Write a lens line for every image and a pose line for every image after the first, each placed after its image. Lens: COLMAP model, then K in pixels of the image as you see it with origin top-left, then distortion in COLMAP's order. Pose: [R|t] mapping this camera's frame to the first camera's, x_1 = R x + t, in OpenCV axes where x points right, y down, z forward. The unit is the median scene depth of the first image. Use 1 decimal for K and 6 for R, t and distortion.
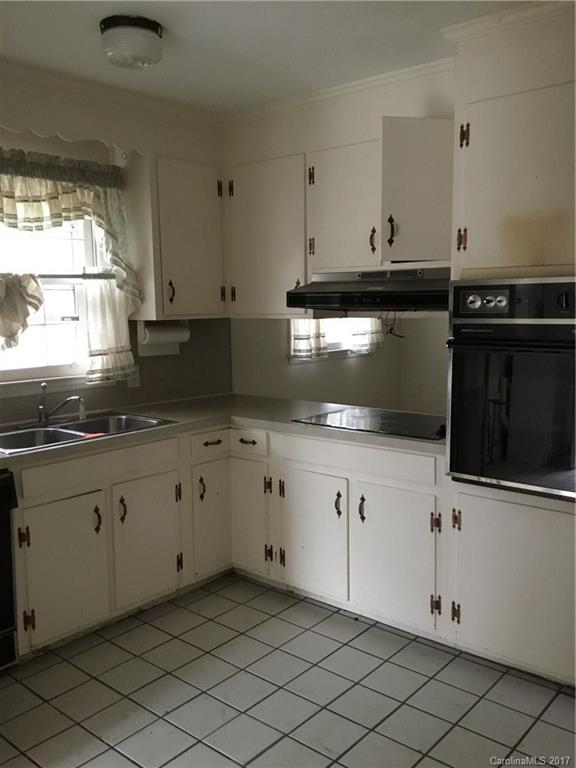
lens RADIAL K [[679.1, 0, 288.0], [0, 679.1, 384.0], [0, 0, 1]] dist [-0.095570, -0.001963]
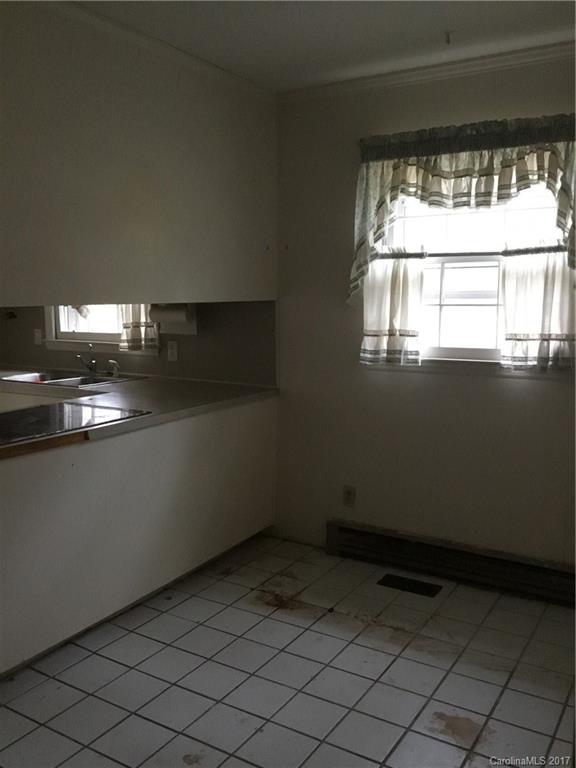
lens RADIAL K [[679.1, 0, 288.0], [0, 679.1, 384.0], [0, 0, 1]] dist [-0.095570, -0.001963]
pose [[0.154543, 0.146409, -0.977078, 0.578379], [-0.113052, 0.985084, 0.129728, -0.079457], [0.981497, 0.090412, 0.168789, 0.637465]]
